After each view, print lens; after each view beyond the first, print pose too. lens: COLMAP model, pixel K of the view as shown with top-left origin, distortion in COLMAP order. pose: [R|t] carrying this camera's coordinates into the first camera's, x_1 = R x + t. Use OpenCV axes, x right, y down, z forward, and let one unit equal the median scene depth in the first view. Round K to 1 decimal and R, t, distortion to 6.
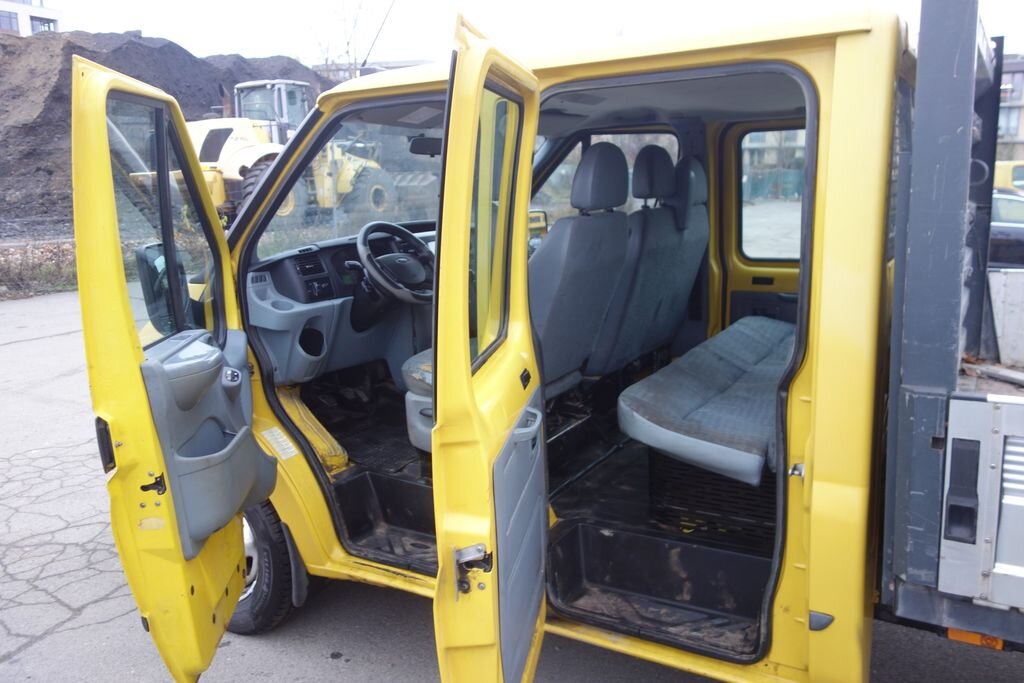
lens RADIAL K [[814.6, 0, 509.0], [0, 814.6, 342.2], [0, 0, 1]] dist [0.006554, -0.012552]
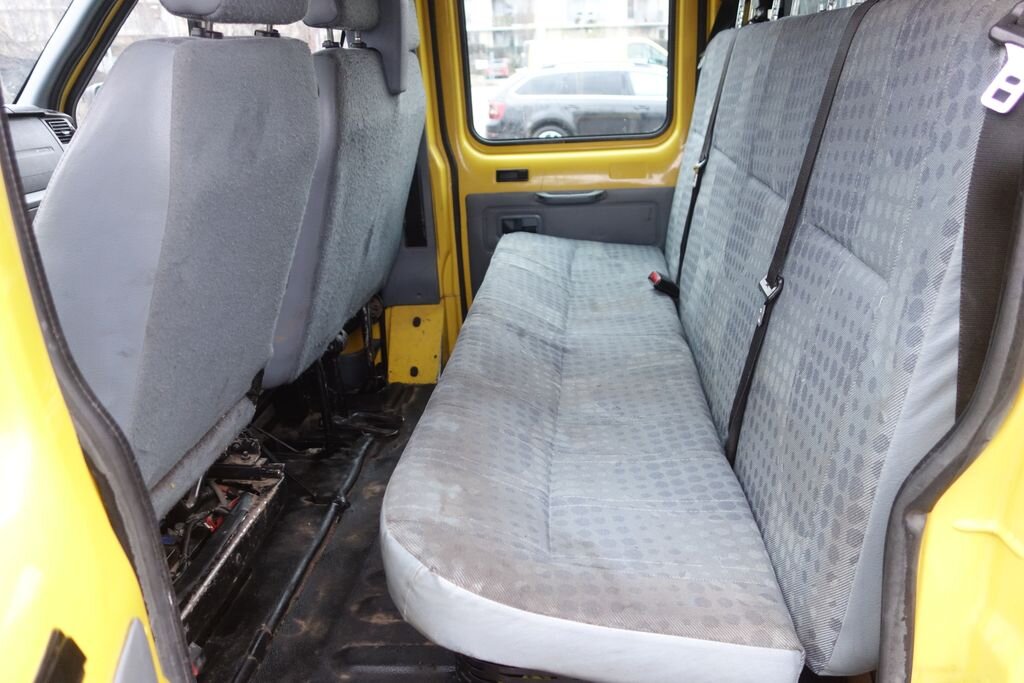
lens RADIAL K [[814.6, 0, 509.0], [0, 814.6, 342.2], [0, 0, 1]] dist [0.006554, -0.012552]
pose [[0.905094, -0.157709, 0.394884, 0.040641], [0.107695, 0.983418, 0.145915, -0.049267], [-0.411348, -0.089540, 0.907070, 0.495869]]
